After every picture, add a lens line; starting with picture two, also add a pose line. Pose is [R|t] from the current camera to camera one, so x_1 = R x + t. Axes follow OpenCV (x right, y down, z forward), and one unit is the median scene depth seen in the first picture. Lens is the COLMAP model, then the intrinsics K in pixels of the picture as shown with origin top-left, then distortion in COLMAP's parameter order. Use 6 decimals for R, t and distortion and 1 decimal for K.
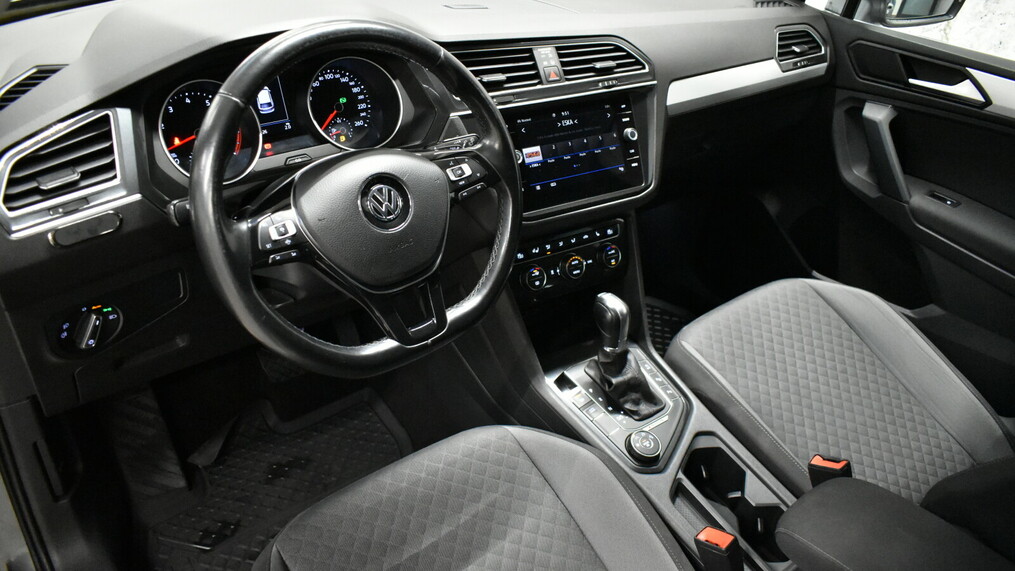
lens RADIAL K [[768.1, 0, 508.6], [0, 768.1, 283.6], [0, 0, 1]] dist [-0.029537, 0.014525]
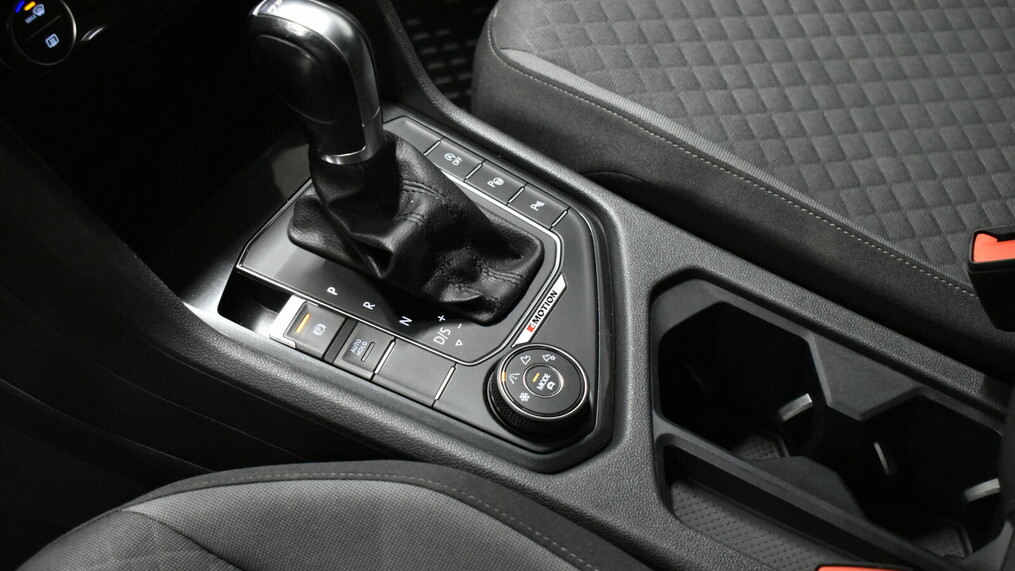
lens RADIAL K [[1529.2, 0, 506.3], [0, 1529.2, 287.3], [0, 0, 1]] dist [-0.029783, 0.000000]
pose [[0.897234, -0.377822, 0.228521, 0.023806], [0.317825, 0.911871, 0.259765, -0.011621], [-0.306527, -0.160440, 0.938243, 0.356670]]
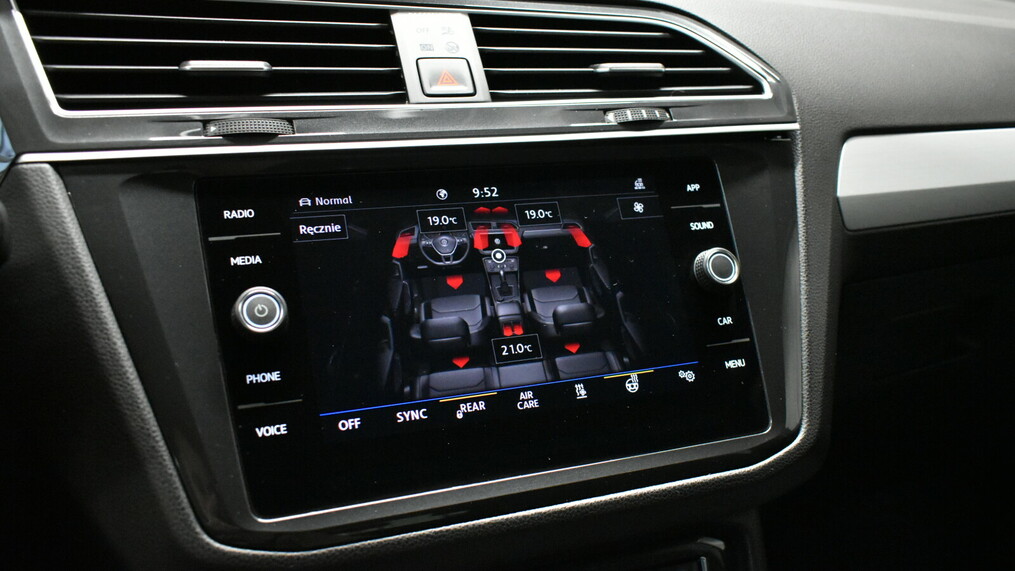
lens RADIAL K [[885.0, 0, 511.7], [0, 885.0, 276.1], [0, 0, 1]] dist [-0.036928, 0.026449]
pose [[0.979157, -0.017821, -0.202320, 0.152540], [-0.050043, 0.944264, -0.325362, -0.070685], [0.196842, 0.328705, 0.923692, 0.661392]]
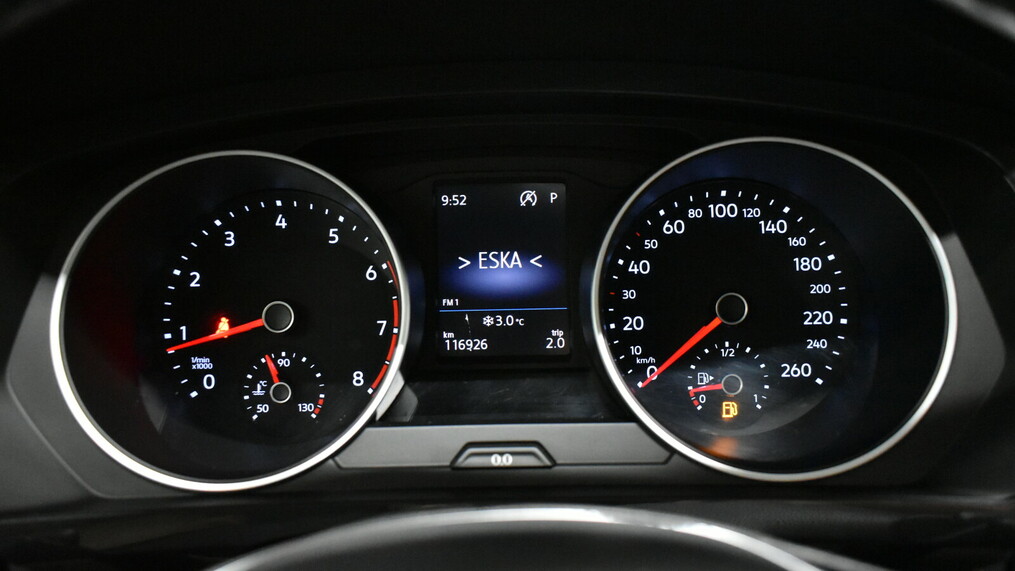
lens RADIAL K [[885.0, 0, 505.3], [0, 885.0, 289.7], [0, 0, 1]] dist [-0.036928, 0.026449]
pose [[0.770430, 0.117461, -0.626611, -0.064839], [-0.281878, 0.944350, -0.169552, -0.137643], [0.571824, 0.307255, 0.760665, 0.613721]]
